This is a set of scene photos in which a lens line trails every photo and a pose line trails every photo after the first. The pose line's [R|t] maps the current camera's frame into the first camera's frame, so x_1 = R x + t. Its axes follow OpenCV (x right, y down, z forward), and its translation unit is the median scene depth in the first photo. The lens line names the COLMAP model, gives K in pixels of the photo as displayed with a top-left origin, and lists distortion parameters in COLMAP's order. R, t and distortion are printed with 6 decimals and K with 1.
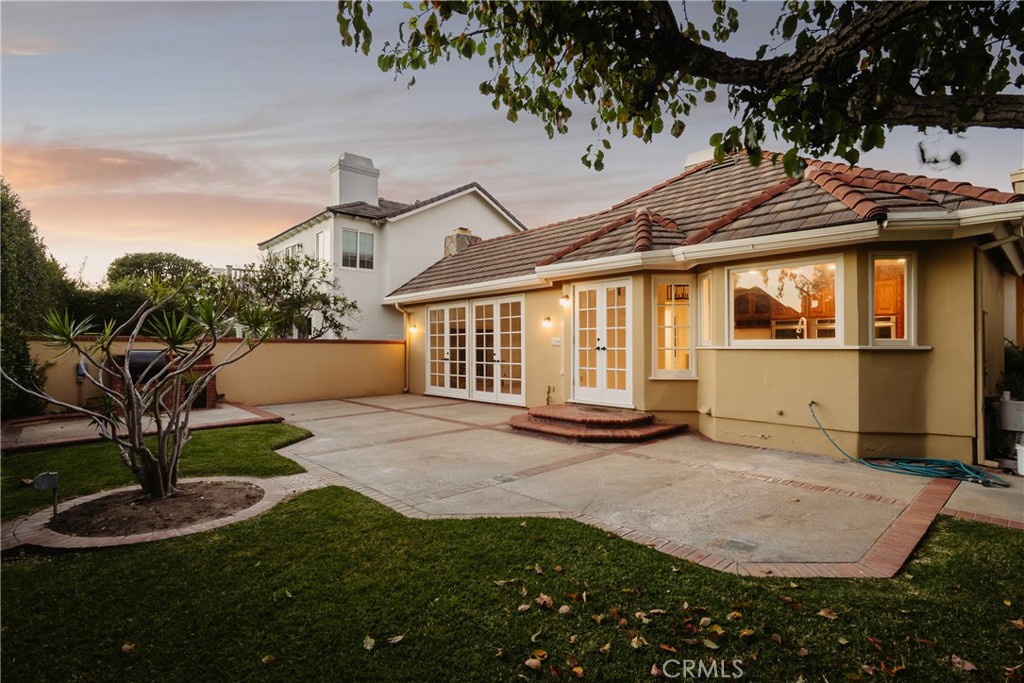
lens RADIAL K [[508.0, 0, 512.0], [0, 508.0, 341.5], [0, 0, 1]] dist [-0.017011, 0.000713]
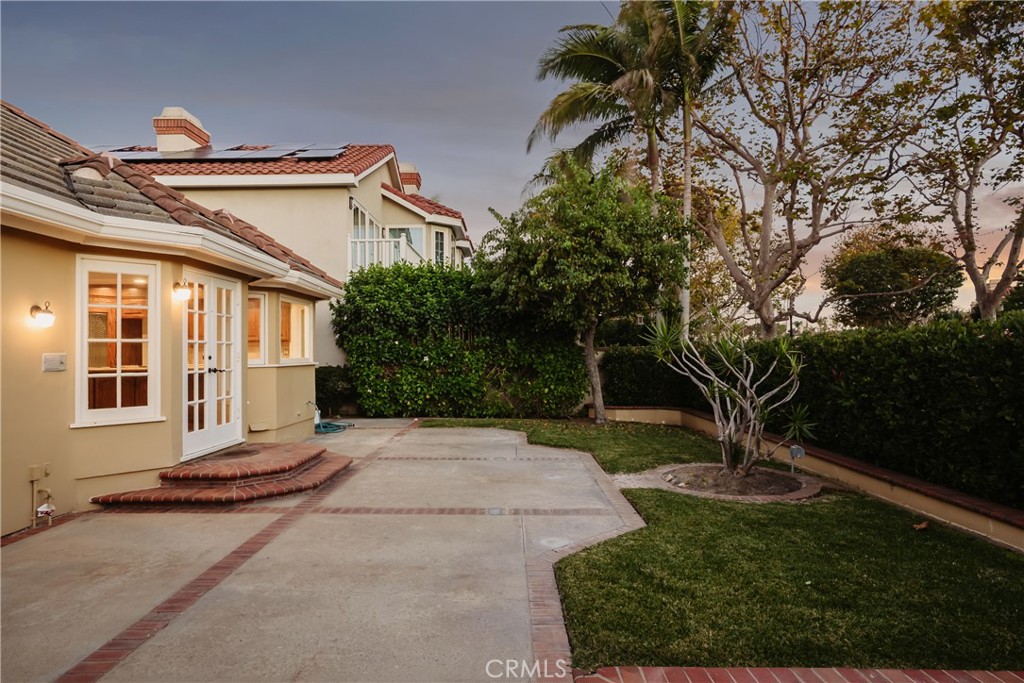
lens RADIAL K [[563.2, 0, 518.4], [0, 563.2, 342.3], [0, 0, 1]] dist [-0.023600, 0.021944]
pose [[-0.738244, 0.026930, 0.673996, -0.666992], [0.012984, 0.999585, -0.025718, 0.000422], [-0.674409, -0.010235, -0.738287, 1.310359]]
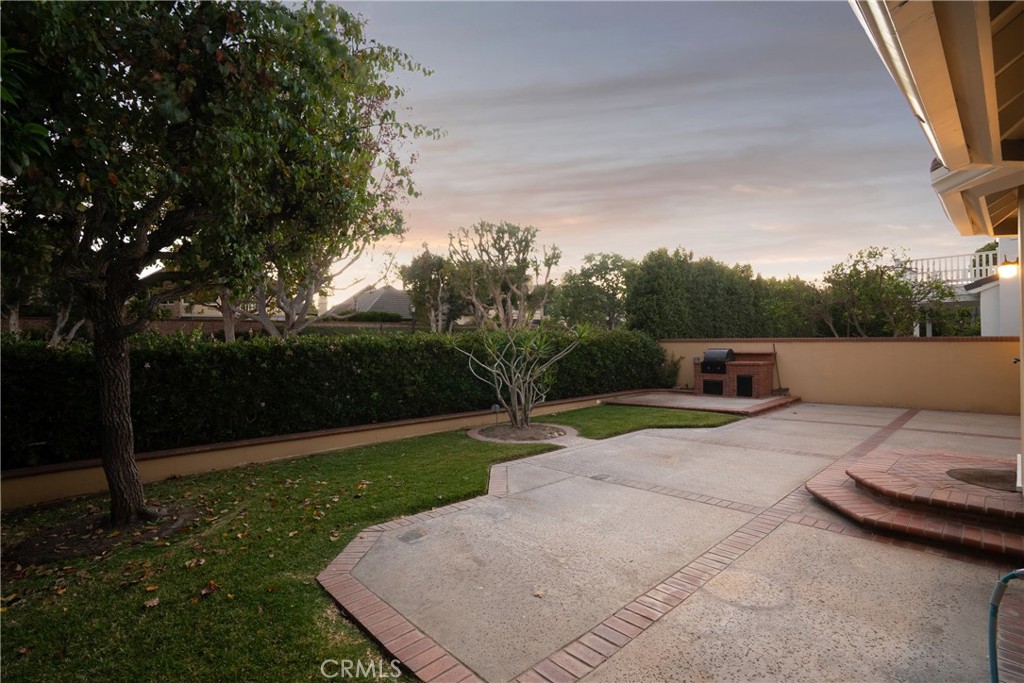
lens RADIAL K [[480.9, 0, 519.0], [0, 480.9, 342.8], [0, 0, 1]] dist [-0.053824, 0.023756]
pose [[0.014748, 0.001237, -0.999890, 0.639280], [0.021694, 0.999763, 0.001557, -0.015733], [0.999656, -0.021714, 0.014717, 0.512346]]
